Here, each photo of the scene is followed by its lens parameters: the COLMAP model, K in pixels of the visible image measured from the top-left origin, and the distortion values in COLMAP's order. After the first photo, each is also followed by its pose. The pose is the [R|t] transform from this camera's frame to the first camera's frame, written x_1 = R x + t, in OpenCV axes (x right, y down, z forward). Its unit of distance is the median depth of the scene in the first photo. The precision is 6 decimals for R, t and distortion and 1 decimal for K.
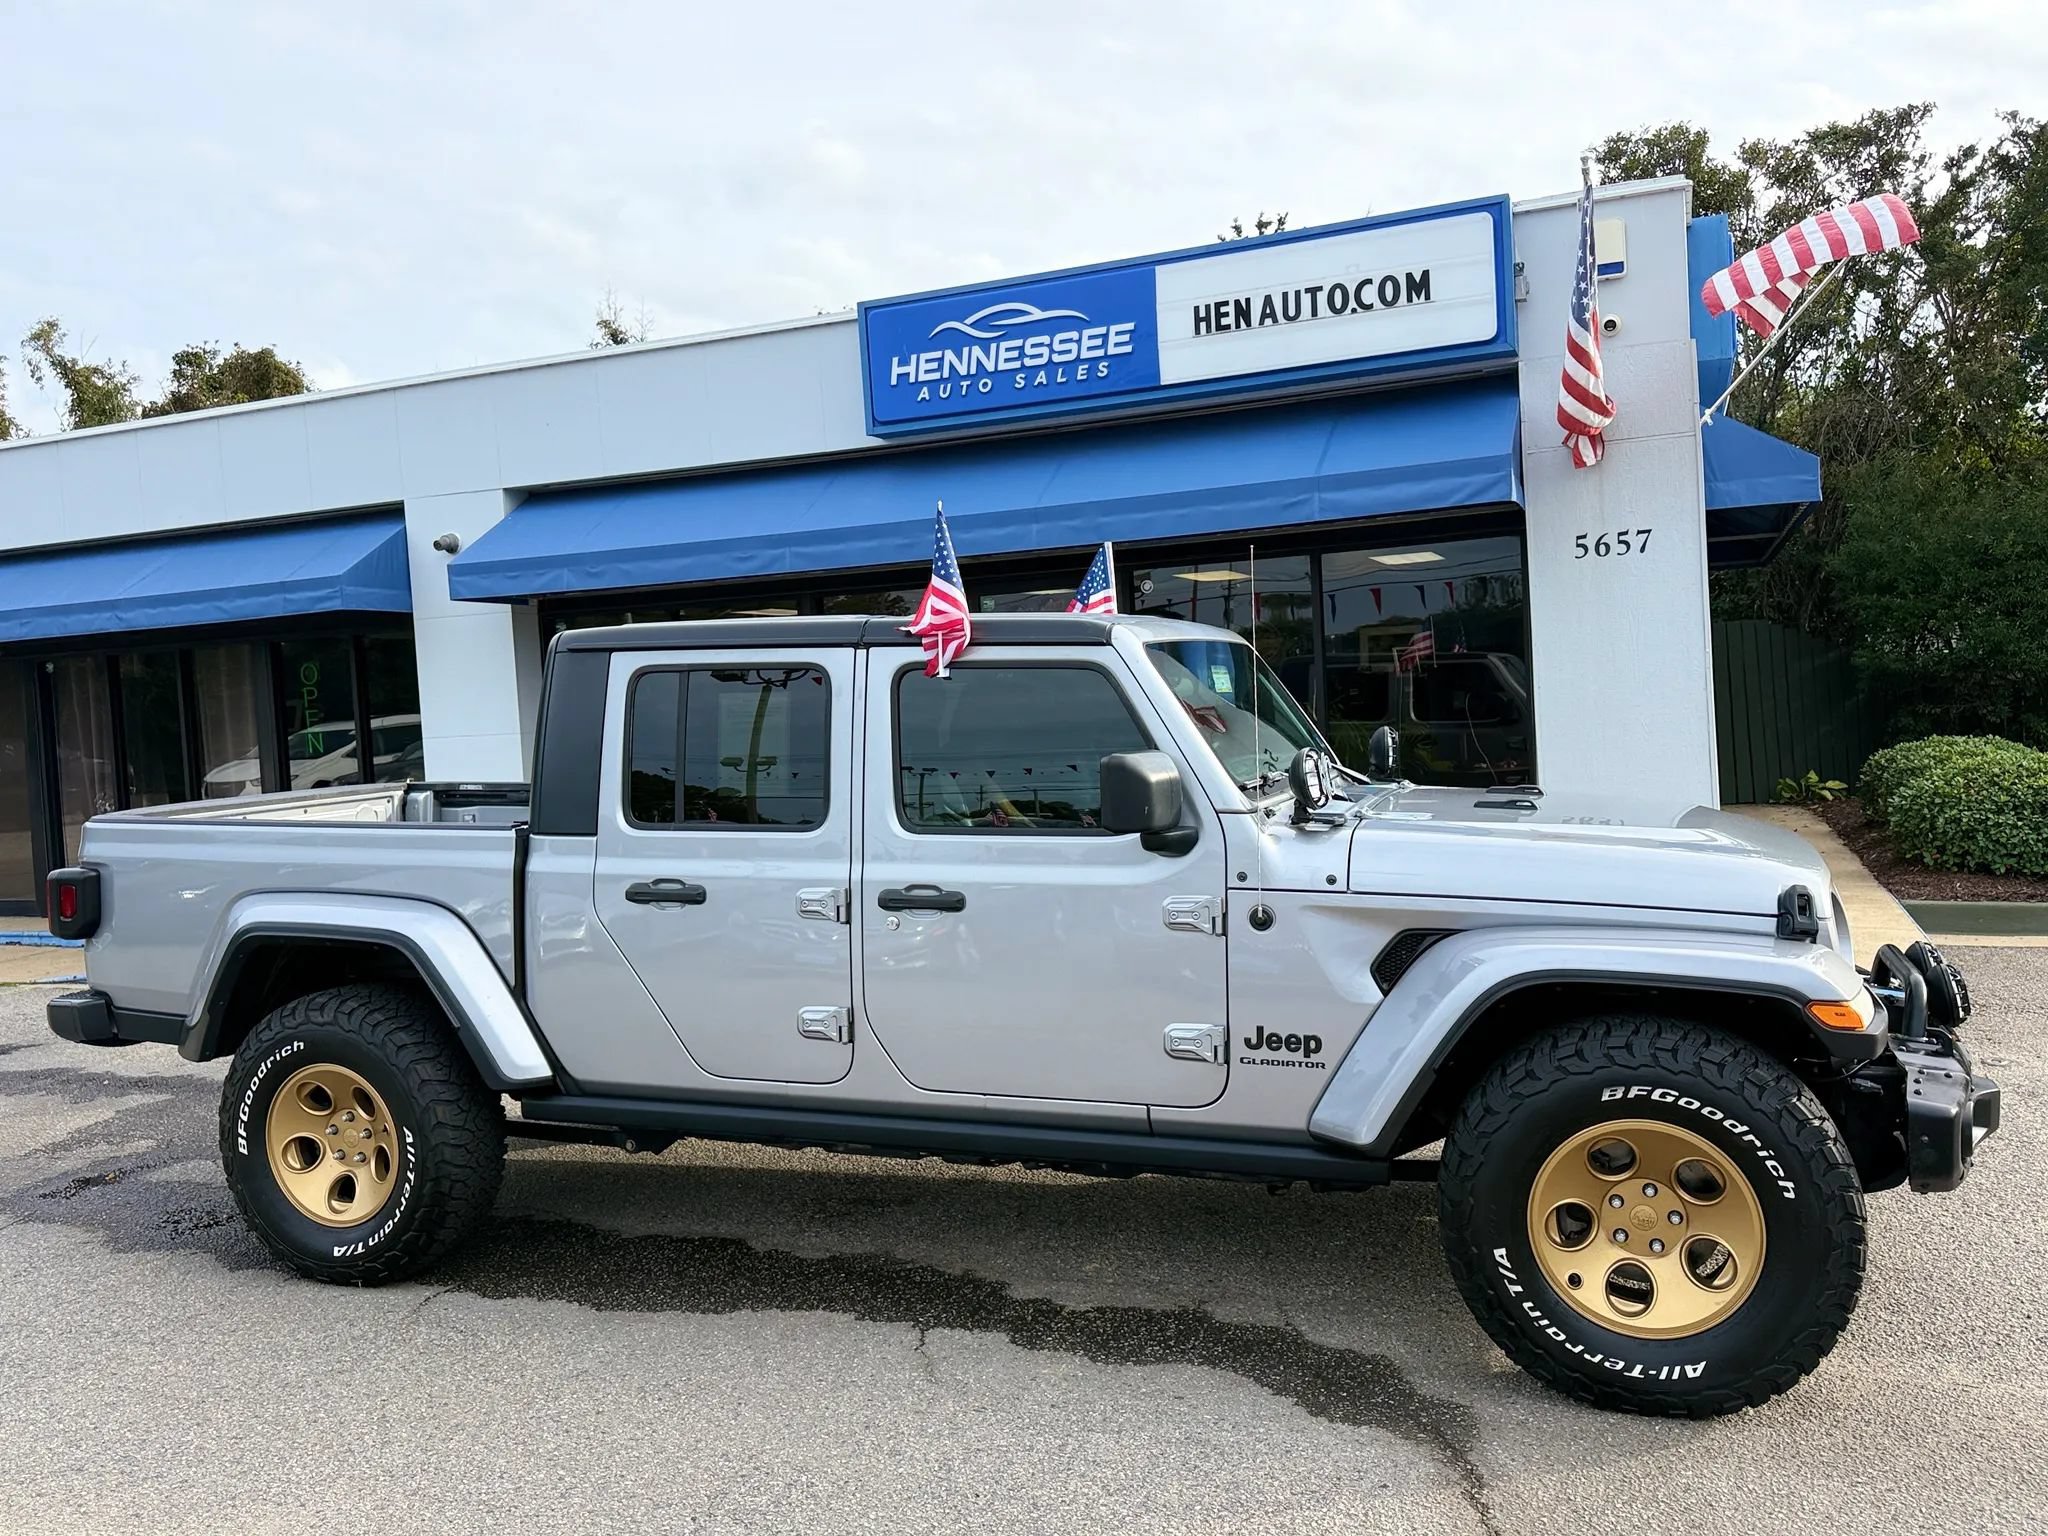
lens RADIAL K [[1604.7, 0, 1026.7], [0, 1604.7, 767.5], [0, 0, 1]] dist [0.116645, -0.194840]
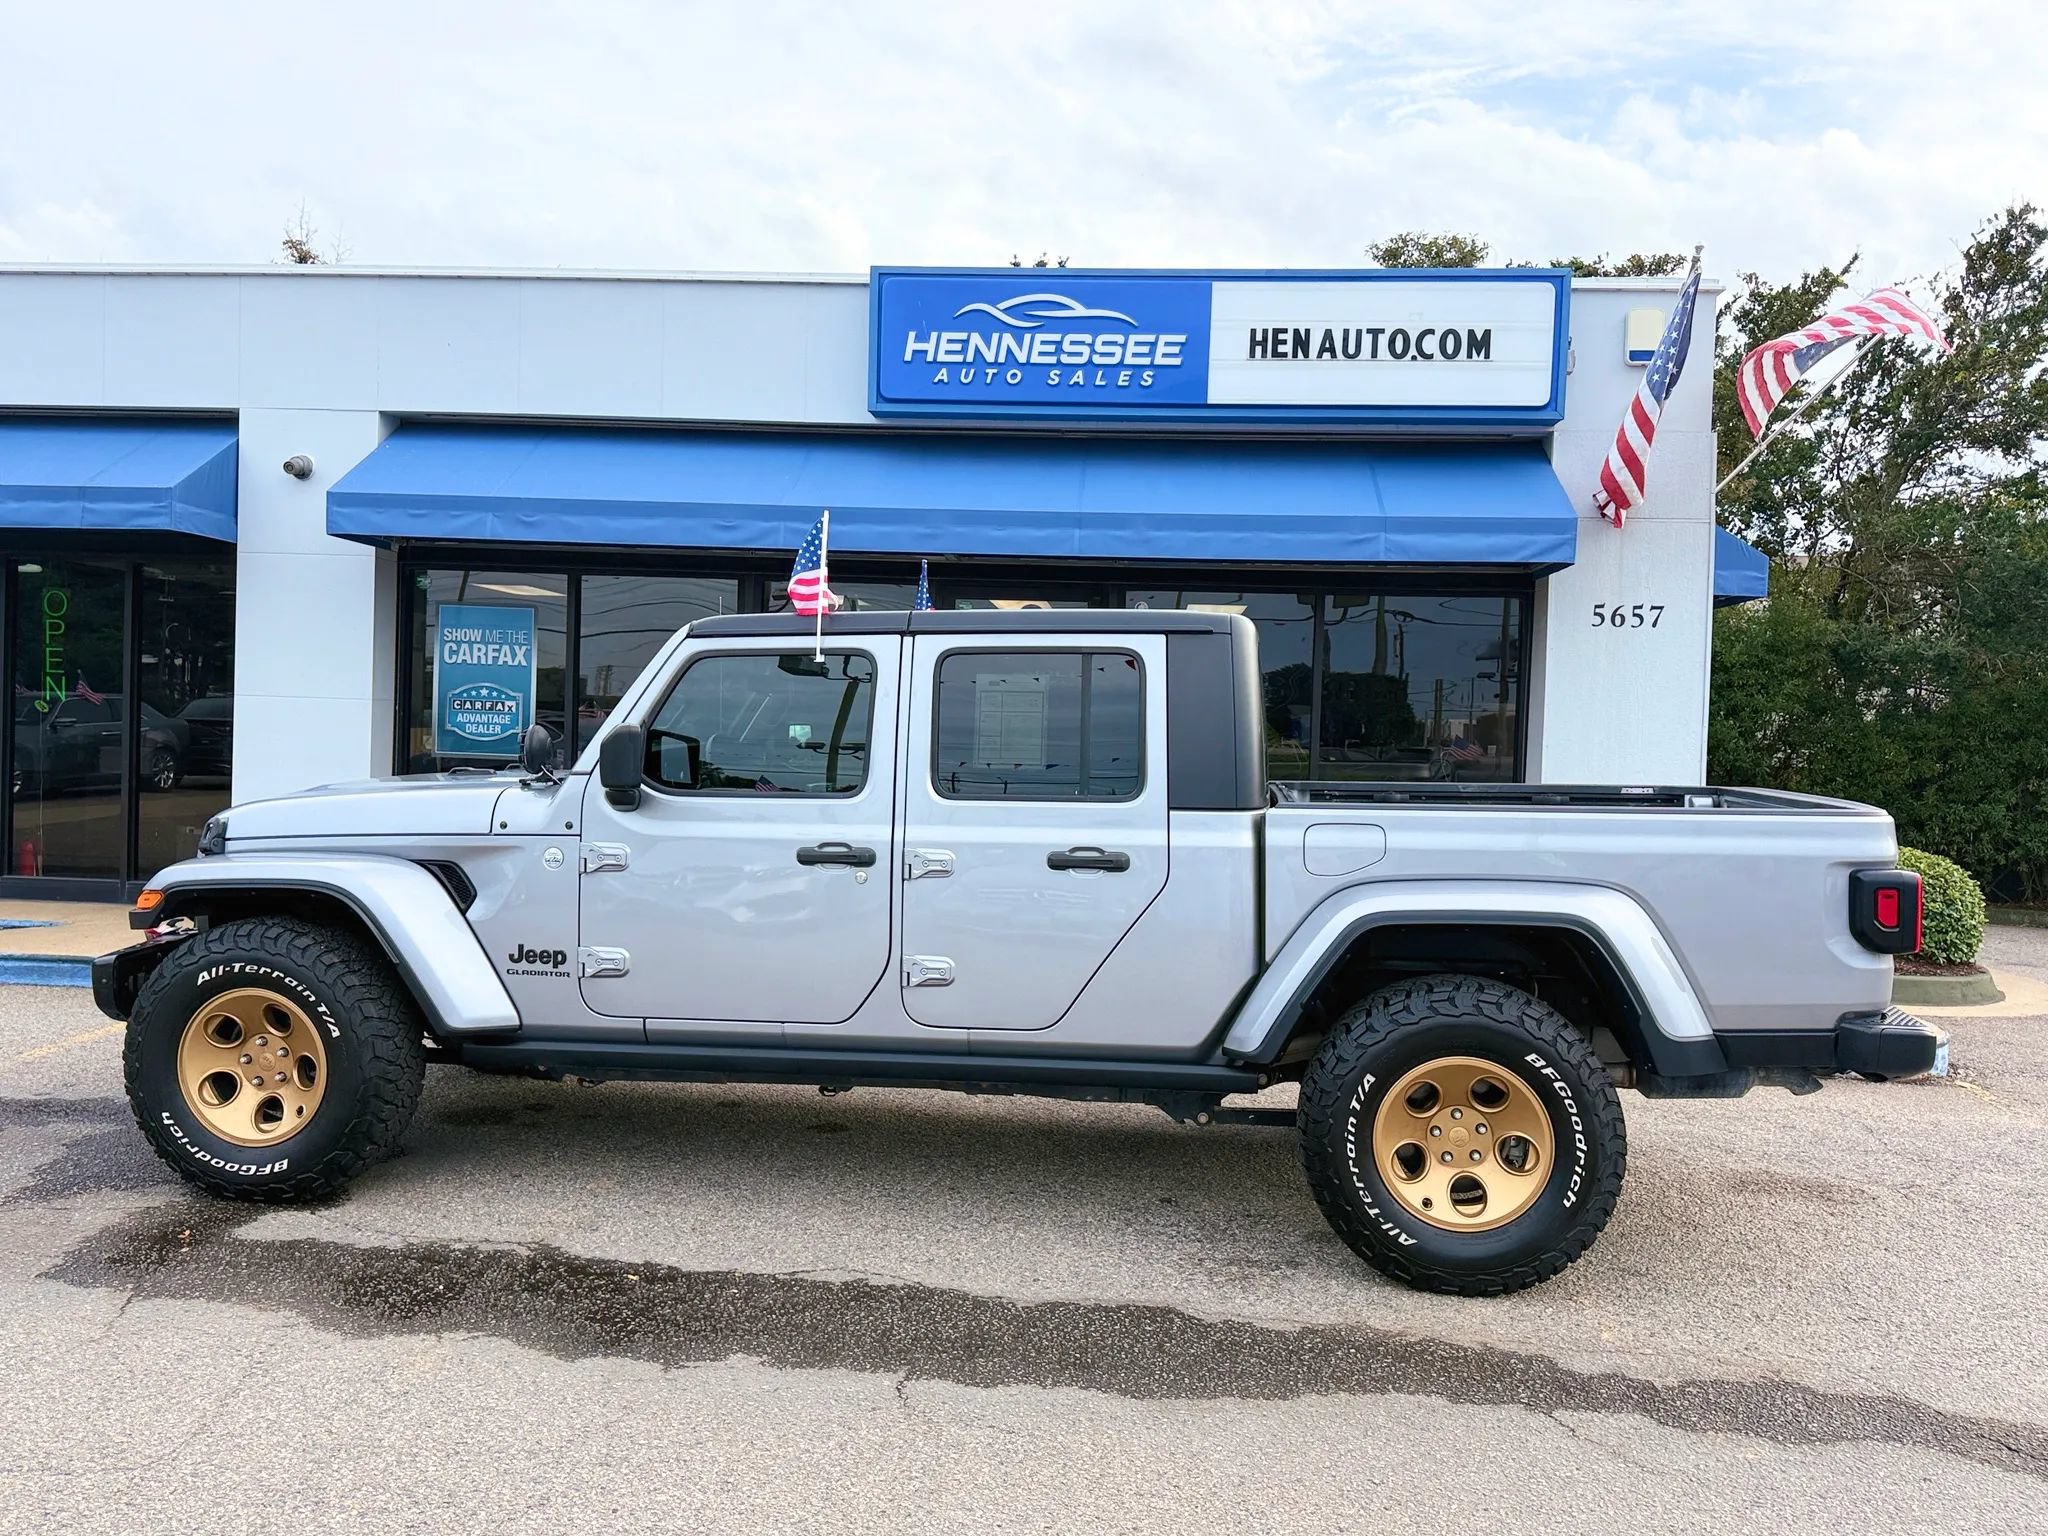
lens RADIAL K [[1602.4, 0, 1010.5], [0, 1602.4, 769.6], [0, 0, 1]] dist [0.146562, -0.286198]
pose [[0.952712, 0.079487, 0.293295, -0.307532], [-0.074505, 0.996824, -0.028138, 0.019674], [-0.294600, 0.004956, 0.955608, 0.110402]]
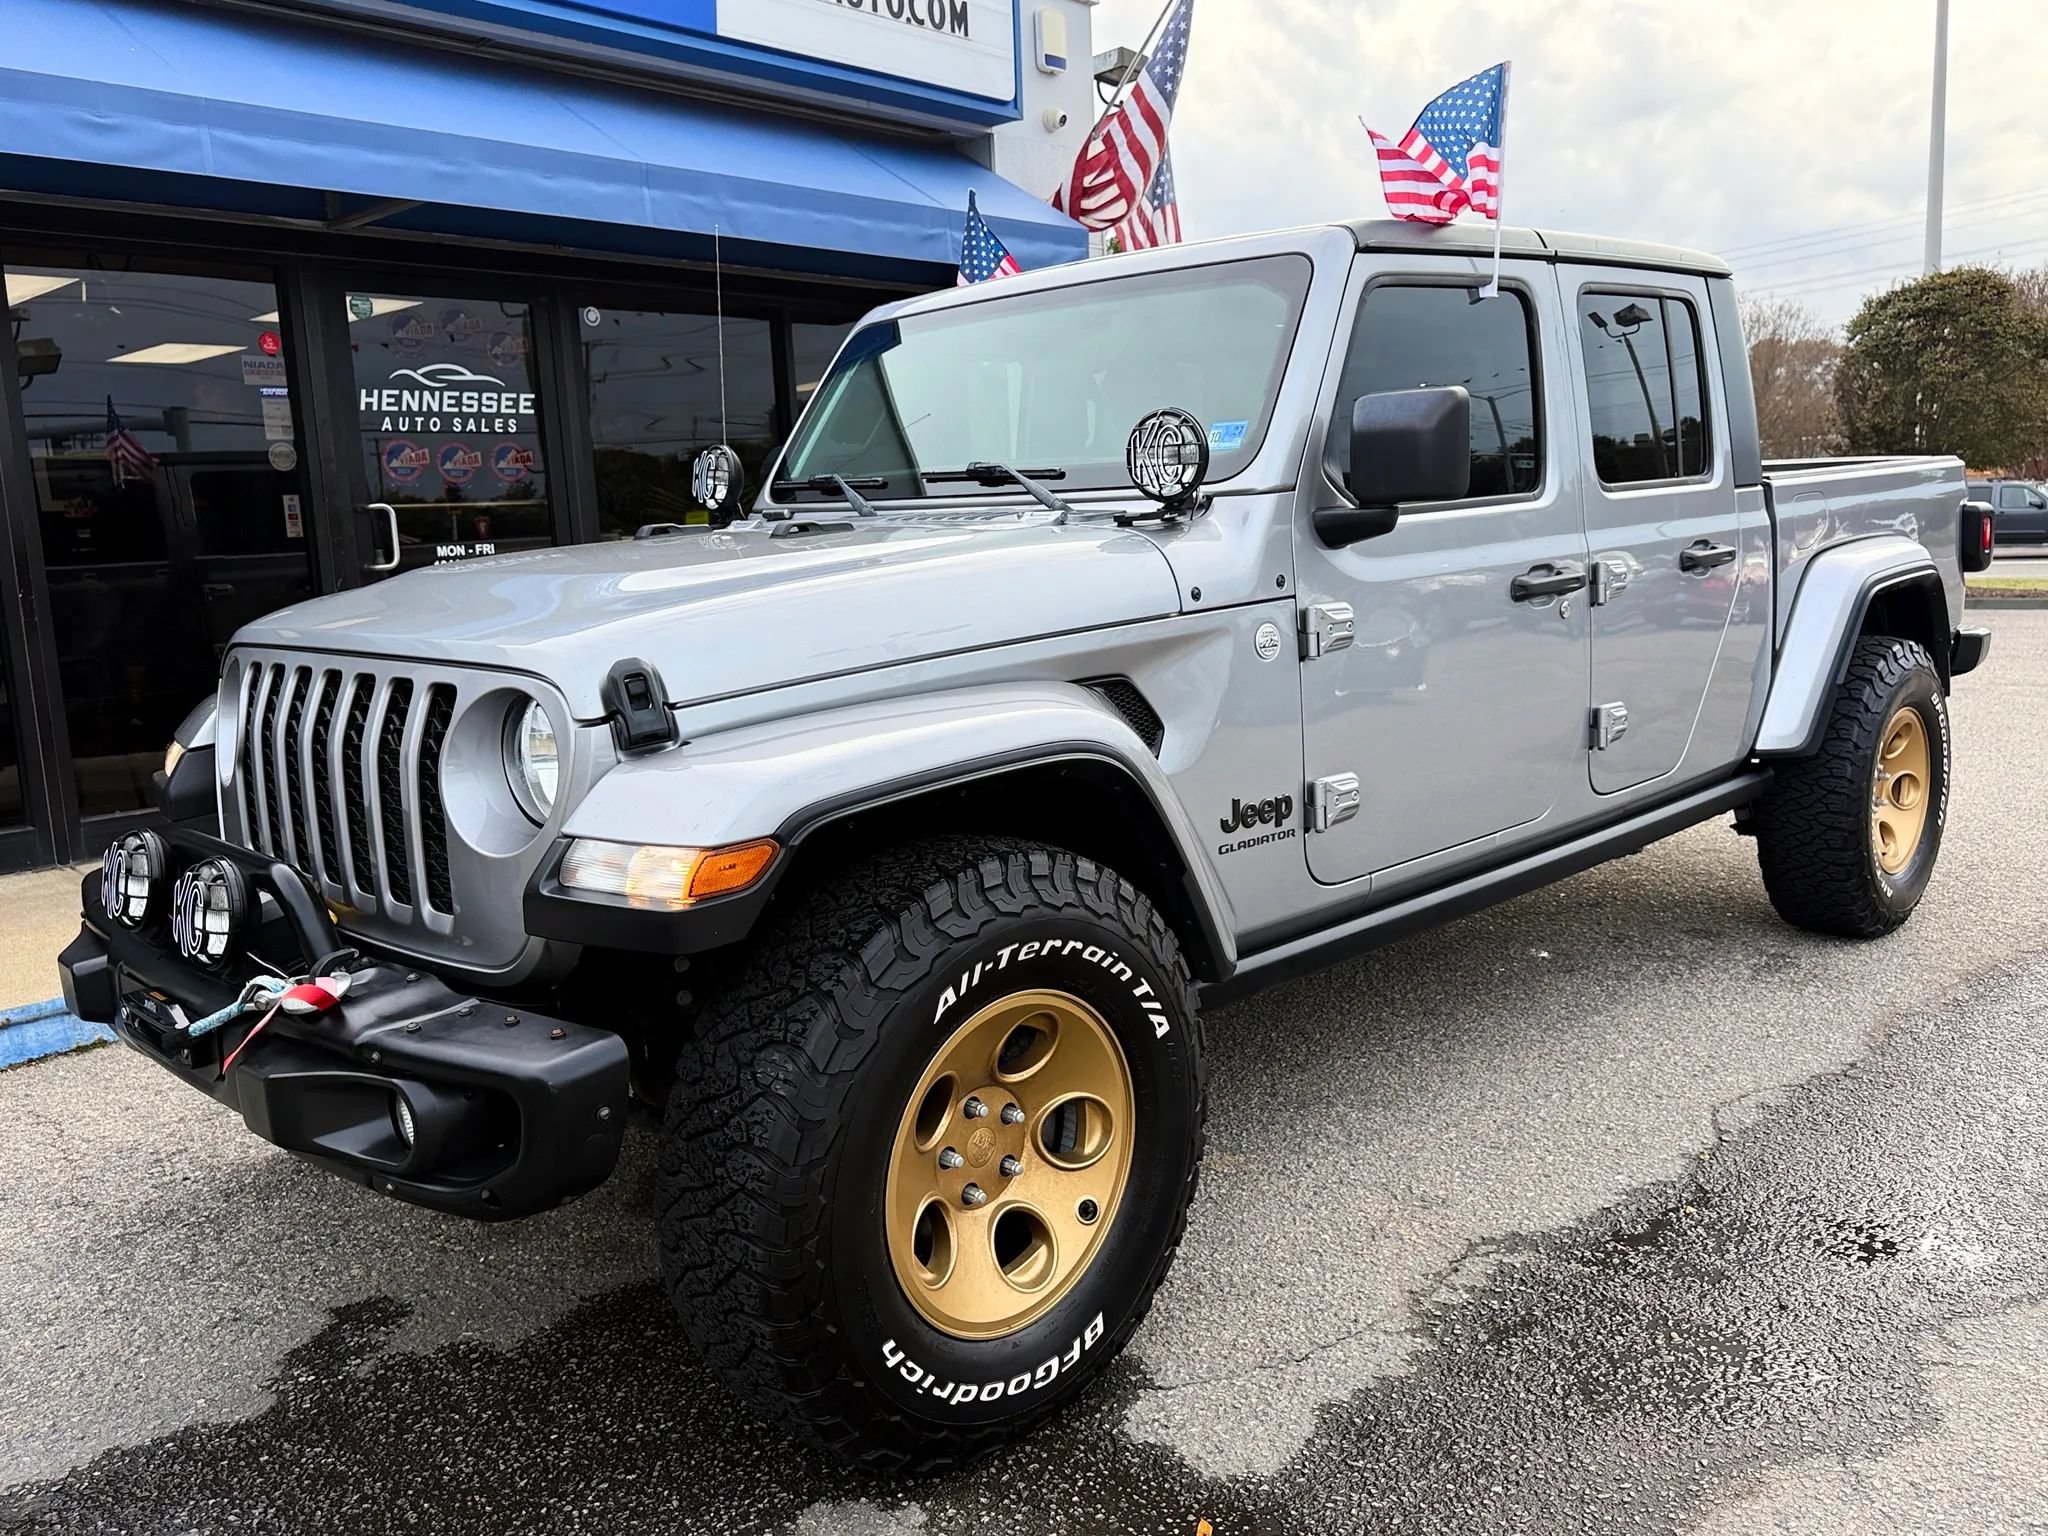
lens RADIAL K [[1634.8, 0, 1011.8], [0, 1634.8, 778.4], [0, 0, 1]] dist [0.051792, -0.075696]
pose [[0.360082, -0.105019, 0.926991, -0.619259], [0.060957, 0.994169, 0.088951, 0.042080], [-0.930927, 0.024477, 0.364384, 0.632306]]
